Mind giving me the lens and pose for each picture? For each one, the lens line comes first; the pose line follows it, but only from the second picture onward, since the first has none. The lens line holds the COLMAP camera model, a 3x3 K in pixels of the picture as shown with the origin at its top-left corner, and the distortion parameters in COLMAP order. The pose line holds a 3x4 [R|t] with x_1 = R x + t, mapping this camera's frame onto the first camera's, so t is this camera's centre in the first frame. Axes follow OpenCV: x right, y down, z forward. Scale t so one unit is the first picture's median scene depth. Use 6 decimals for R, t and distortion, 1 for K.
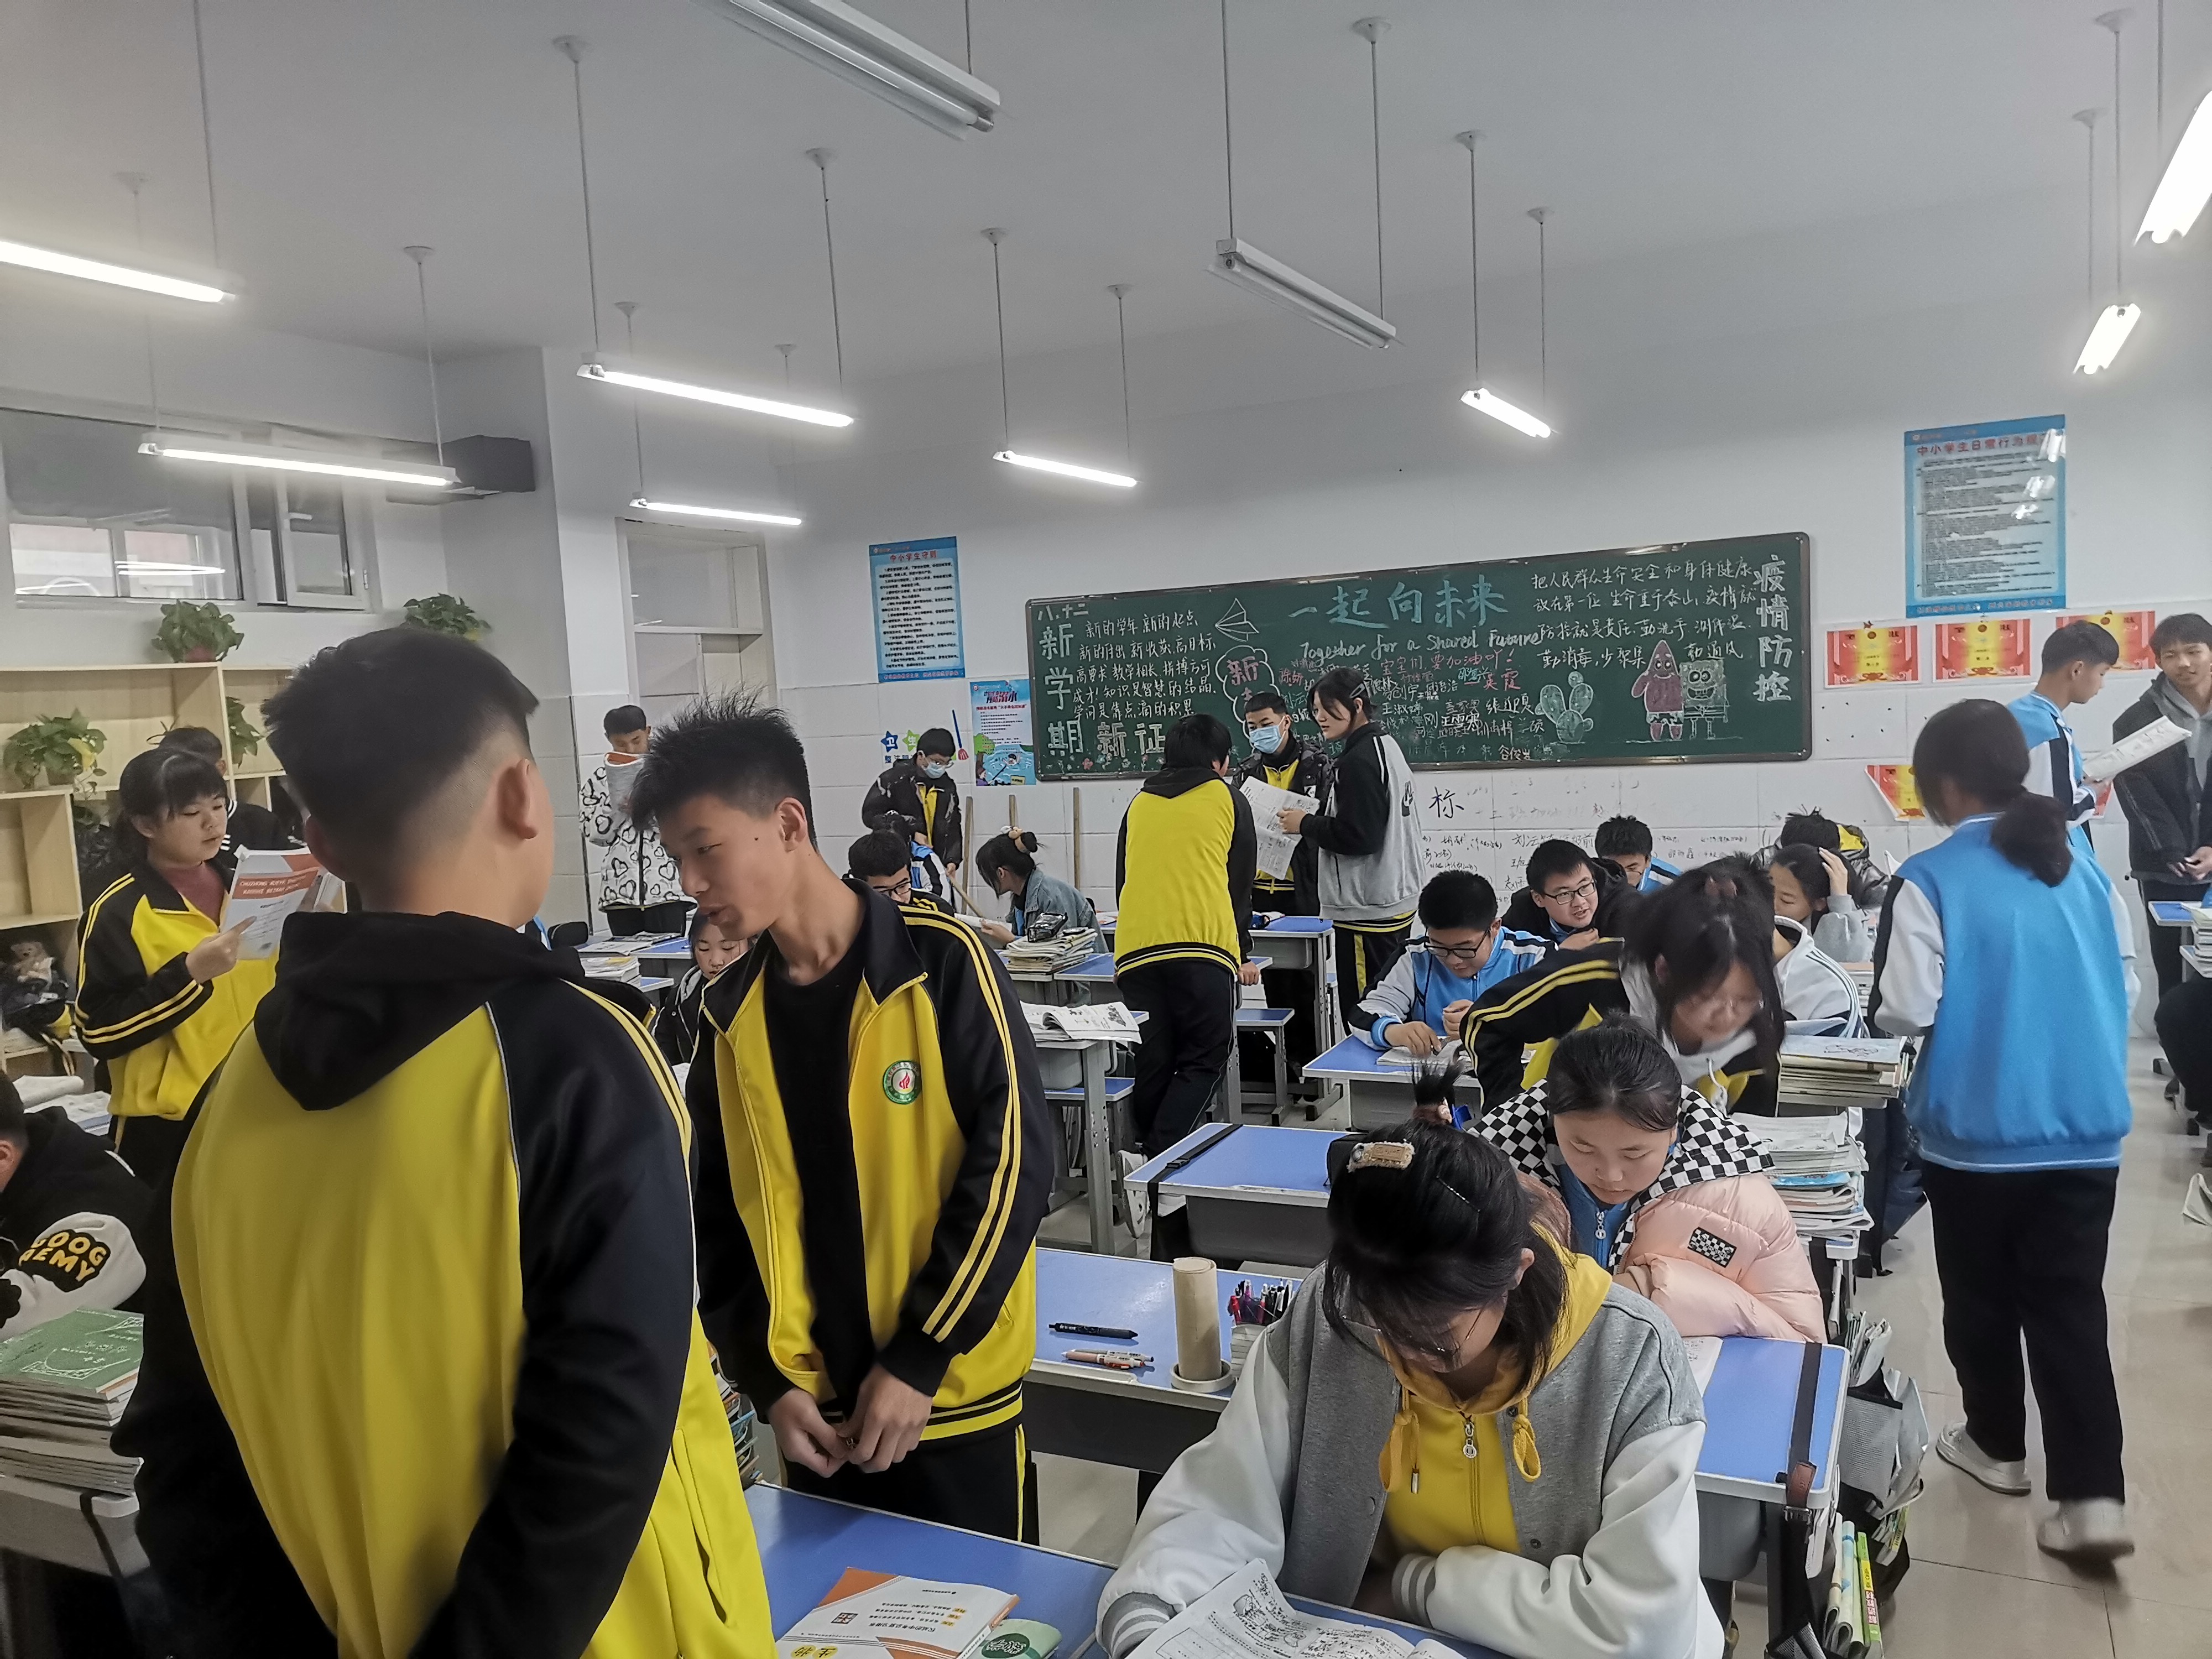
lens RADIAL K [[1658.7, 0, 1125.2], [0, 1658.7, 849.3], [0, 0, 1]] dist [0.065704, -0.043583]
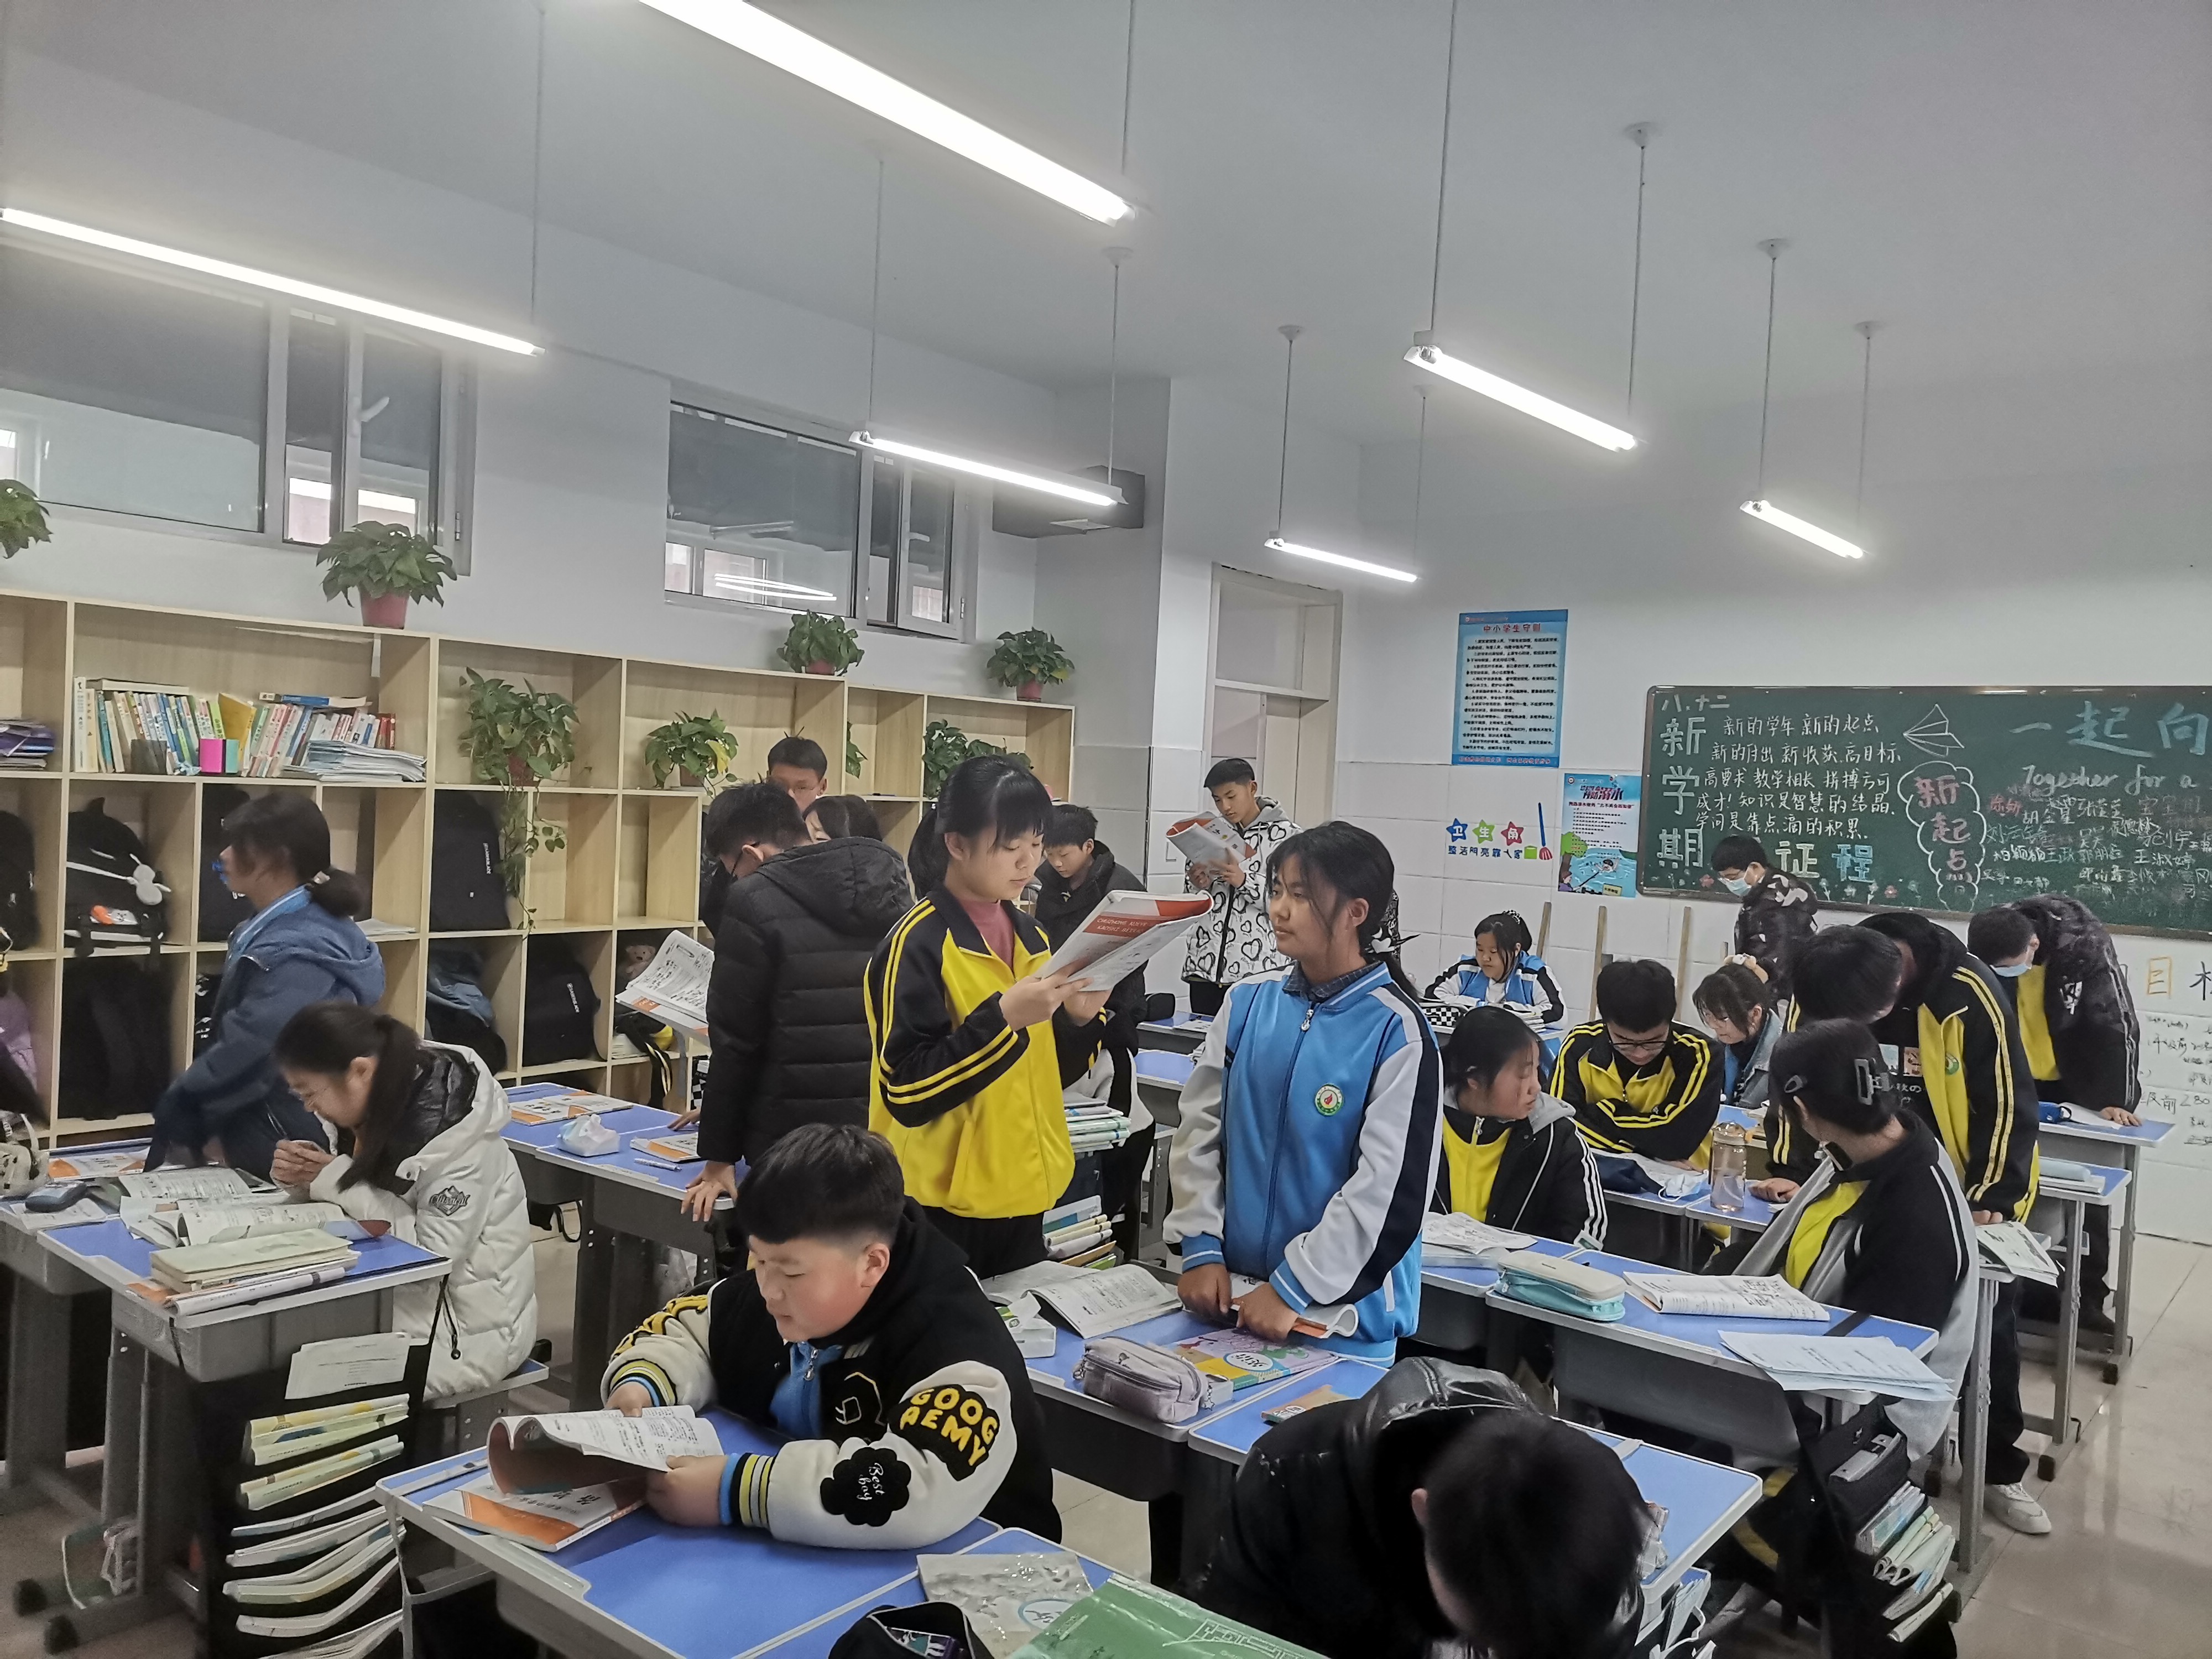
lens RADIAL K [[1658.7, 0, 1099.9], [0, 1658.7, 820.4], [0, 0, 1]] dist [0.065704, -0.043583]
pose [[0.967742, 0.105707, -0.228693, -0.144517], [-0.121819, 0.990887, -0.057479, 0.005795], [0.220533, 0.083484, 0.971800, 0.099512]]
